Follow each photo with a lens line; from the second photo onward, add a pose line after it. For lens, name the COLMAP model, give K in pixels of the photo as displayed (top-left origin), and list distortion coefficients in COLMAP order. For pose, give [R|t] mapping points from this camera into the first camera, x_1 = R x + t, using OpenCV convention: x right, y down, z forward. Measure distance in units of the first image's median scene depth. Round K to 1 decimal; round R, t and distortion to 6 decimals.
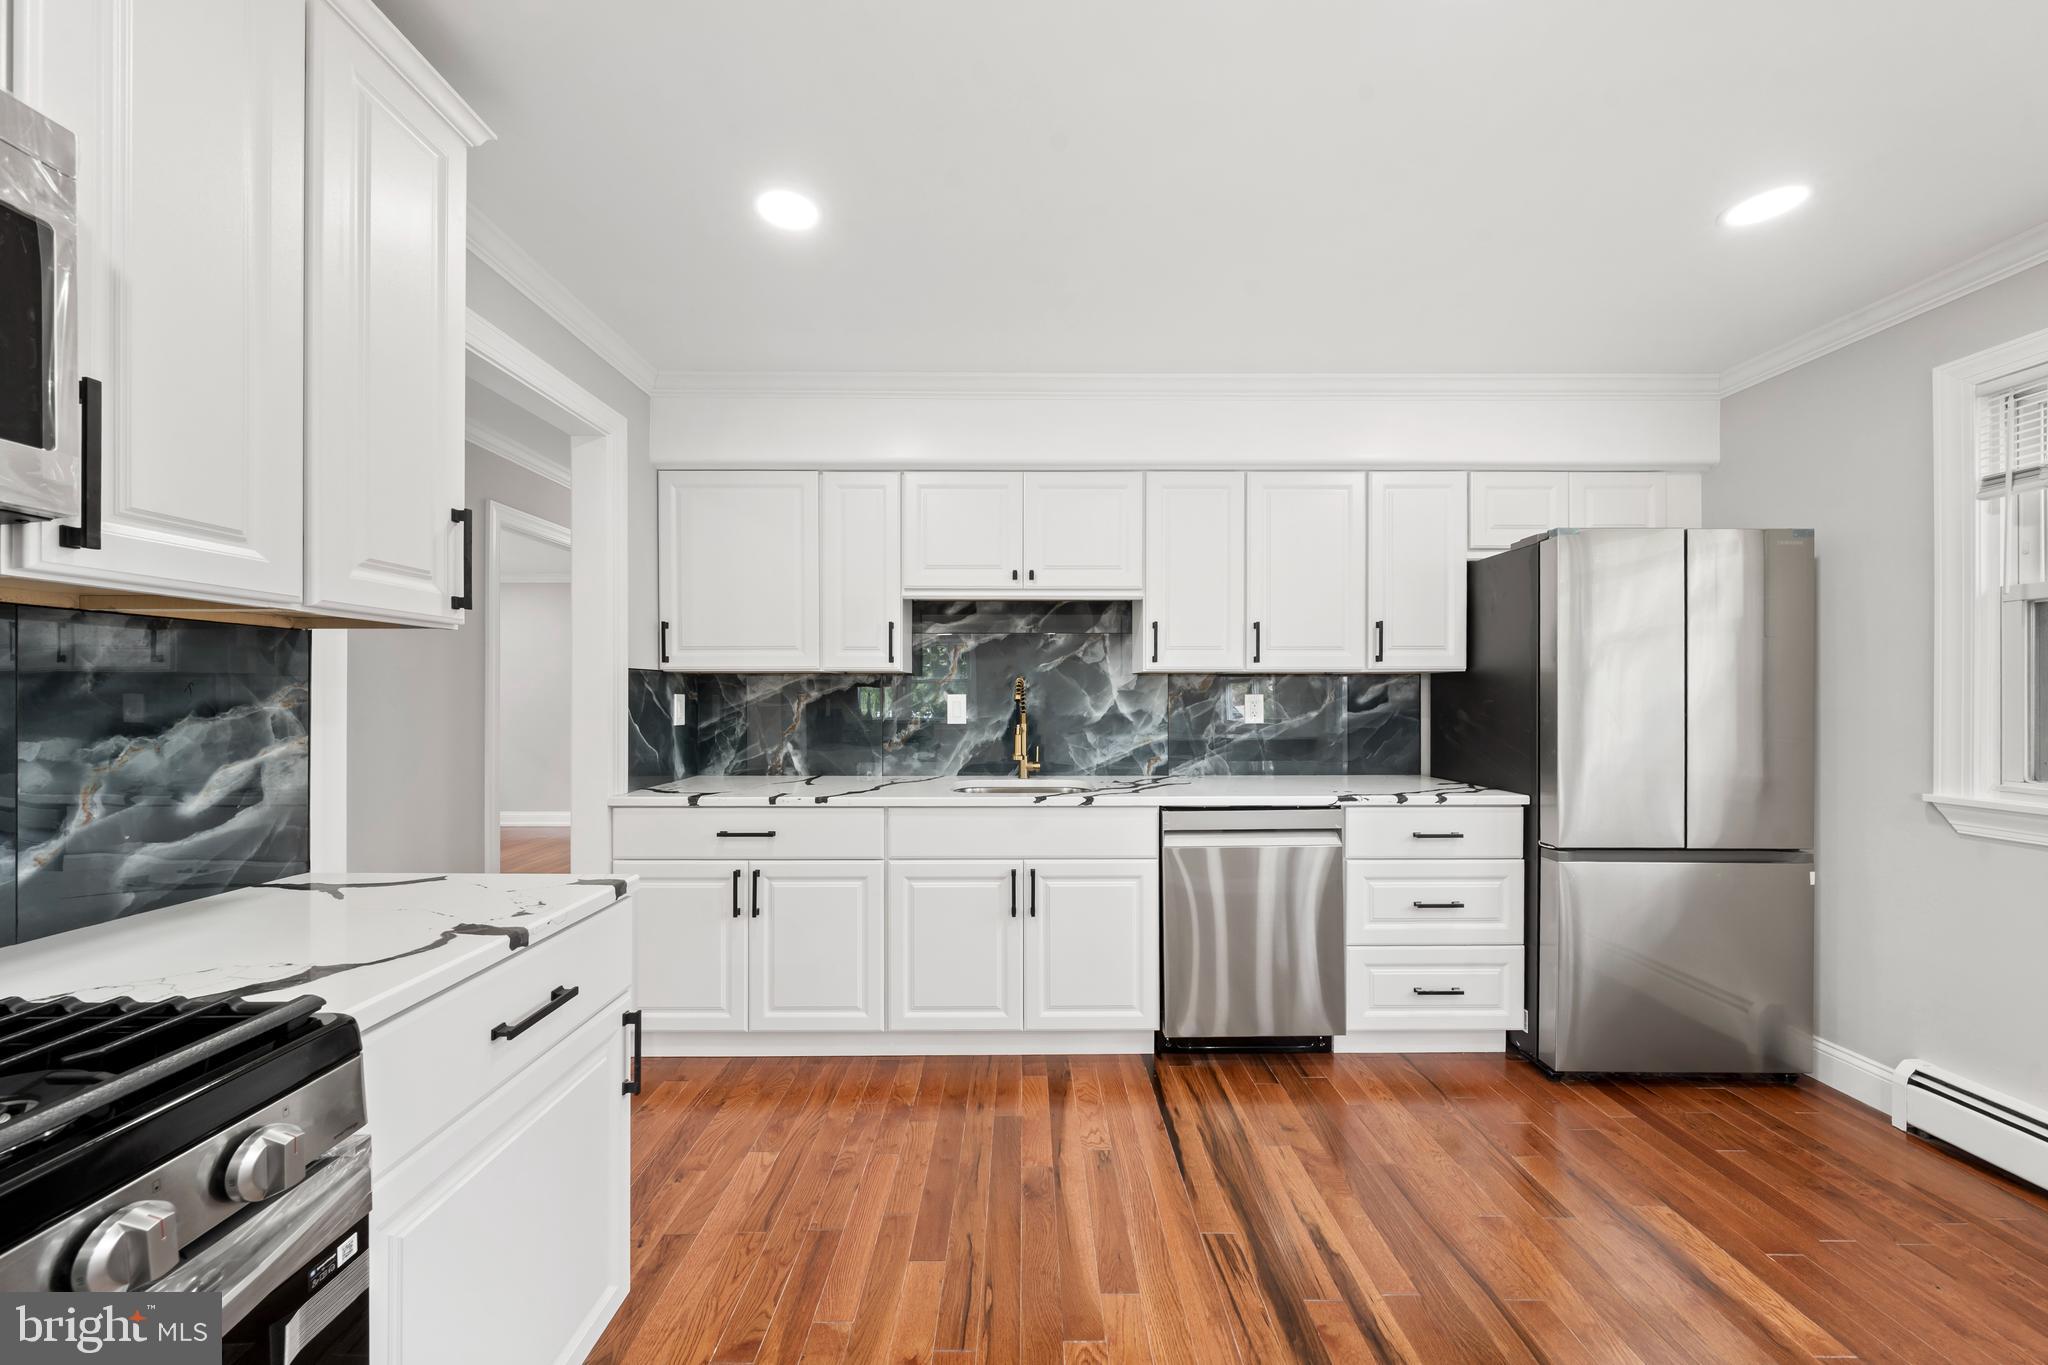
lens RADIAL K [[701.3, 0, 1029.5], [0, 701.3, 694.5], [0, 0, 1]] dist [-0.009726, 0.000094]
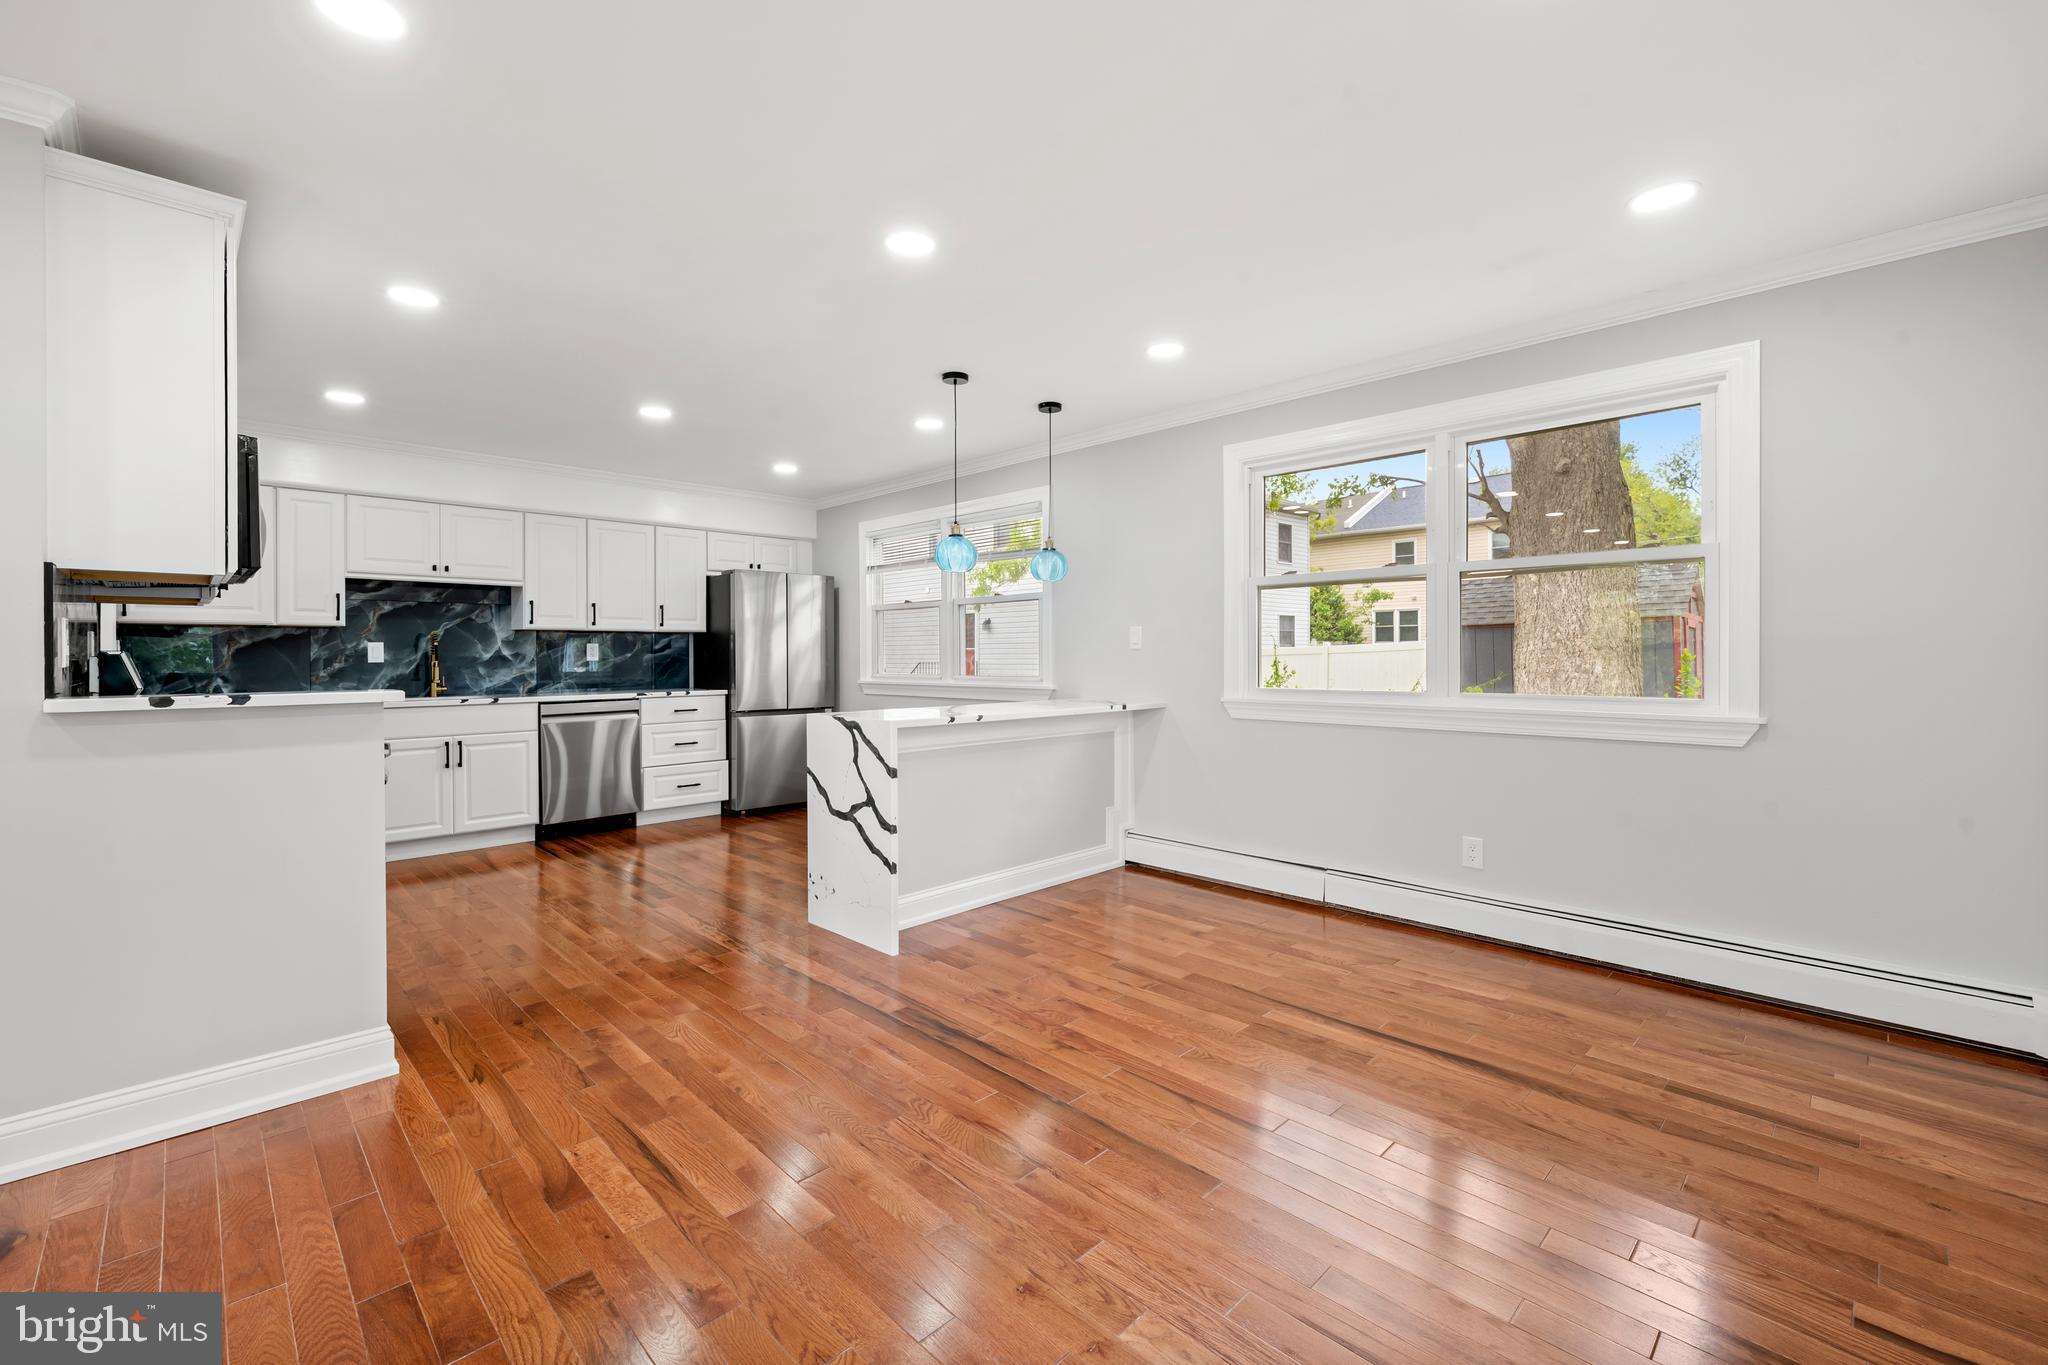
lens RADIAL K [[844.7, 0, 1003.0], [0, 844.7, 658.5], [0, 0, 1]] dist [-0.001411, -0.000063]
pose [[0.723778, -0.006041, 0.690007, -0.449470], [0.003935, 0.999982, 0.004627, 0.036881], [-0.690022, -0.000634, 0.723788, -1.412589]]
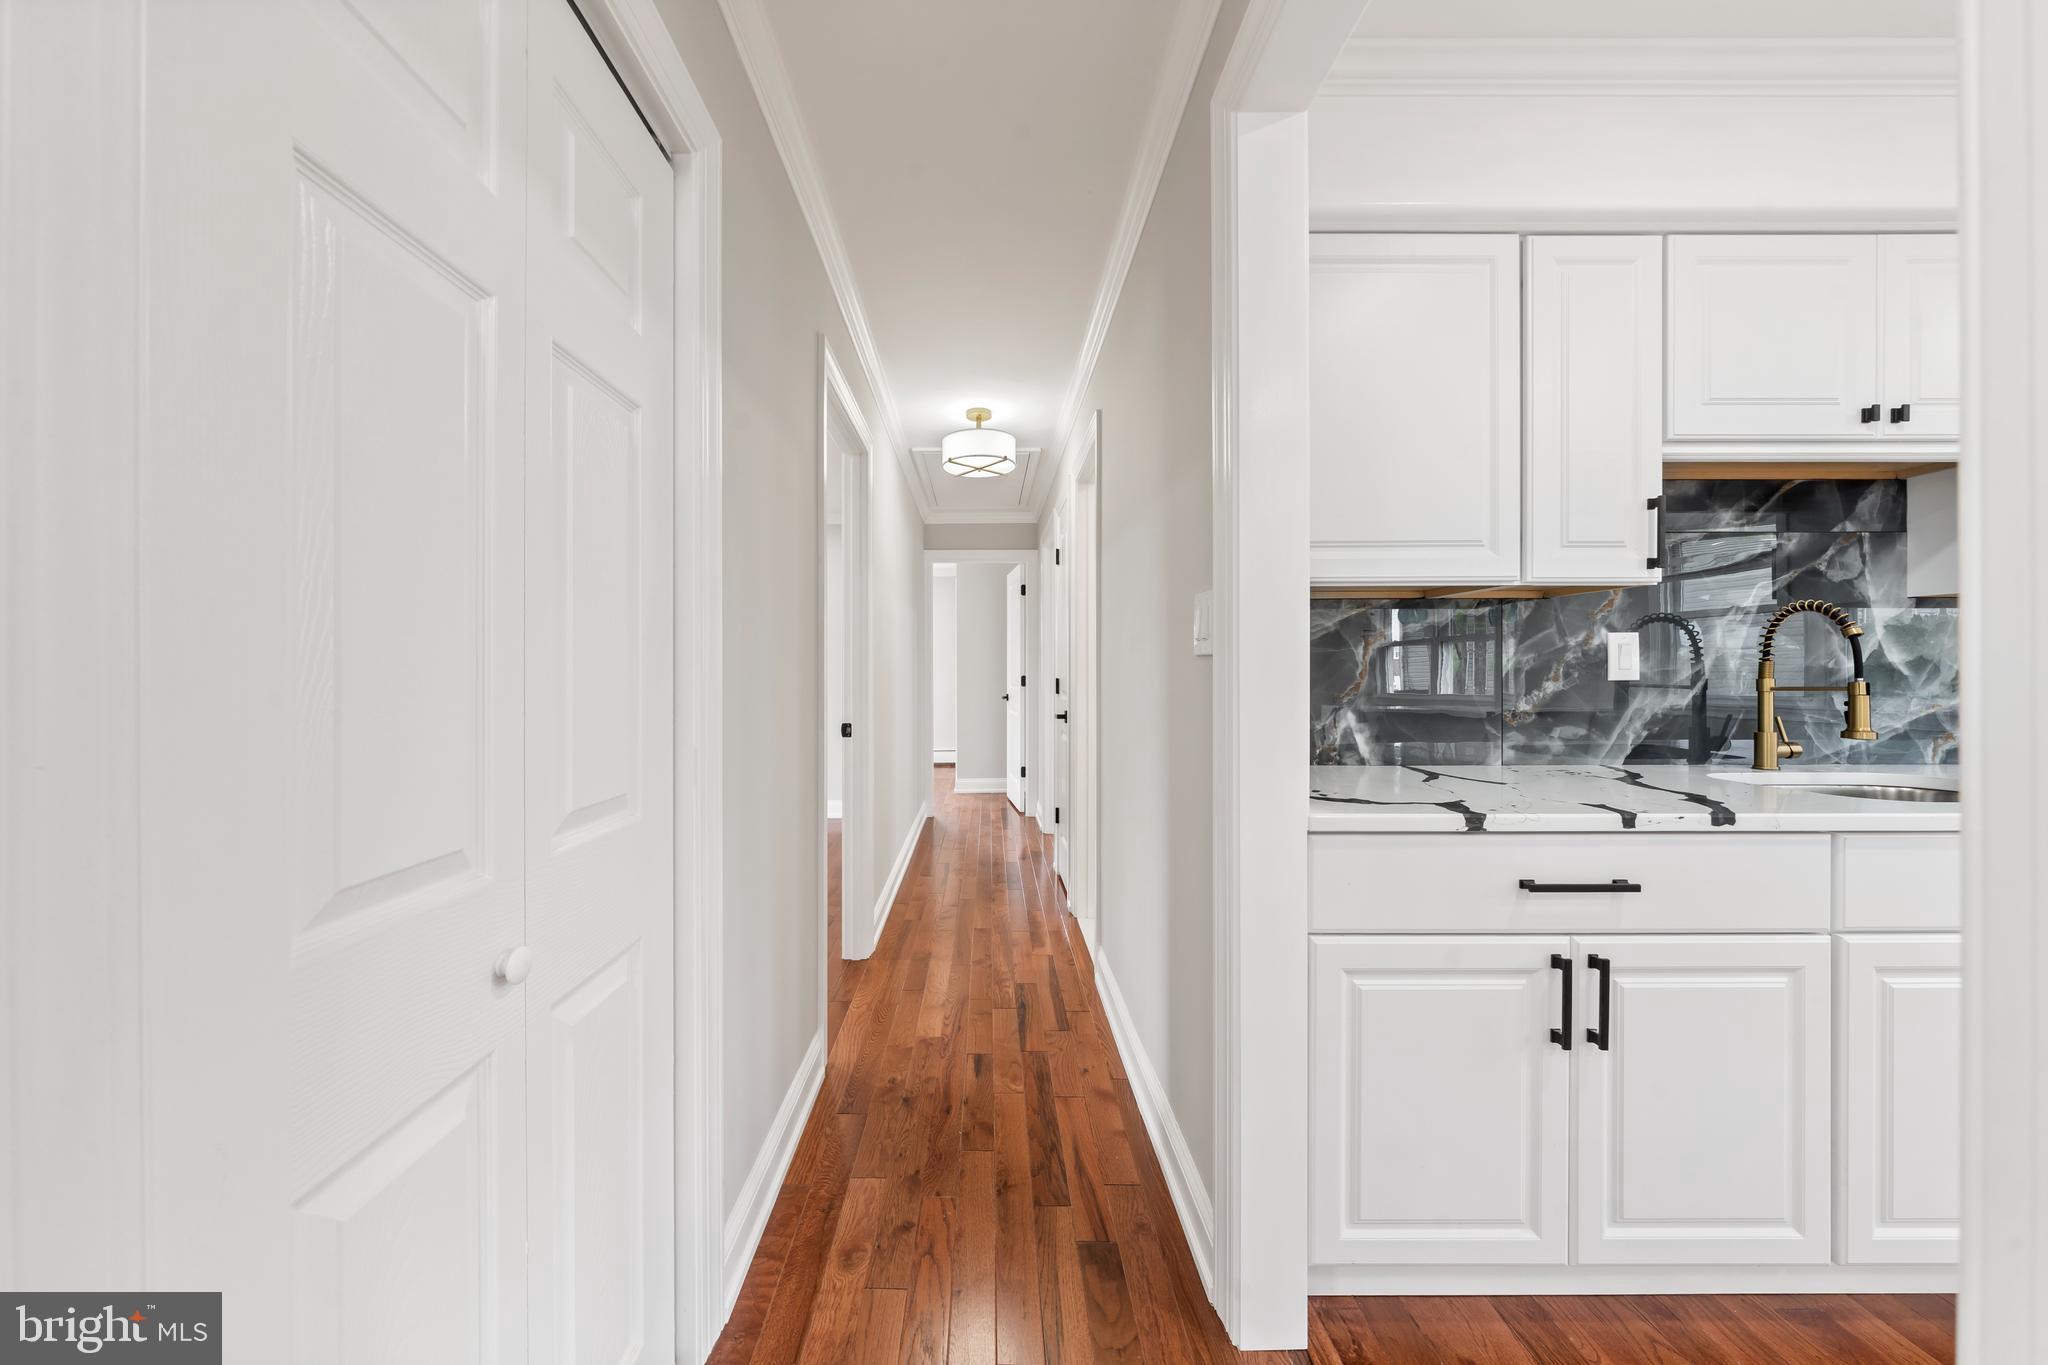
lens RADIAL K [[701.3, 0, 973.6], [0, 701.3, 672.4], [0, 0, 1]] dist [-0.009726, 0.000094]
pose [[0.999692, -0.003209, -0.024596, -0.797867], [0.003208, 0.999995, -0.000075, 0.040210], [0.024596, -0.000004, 0.999697, 0.459319]]
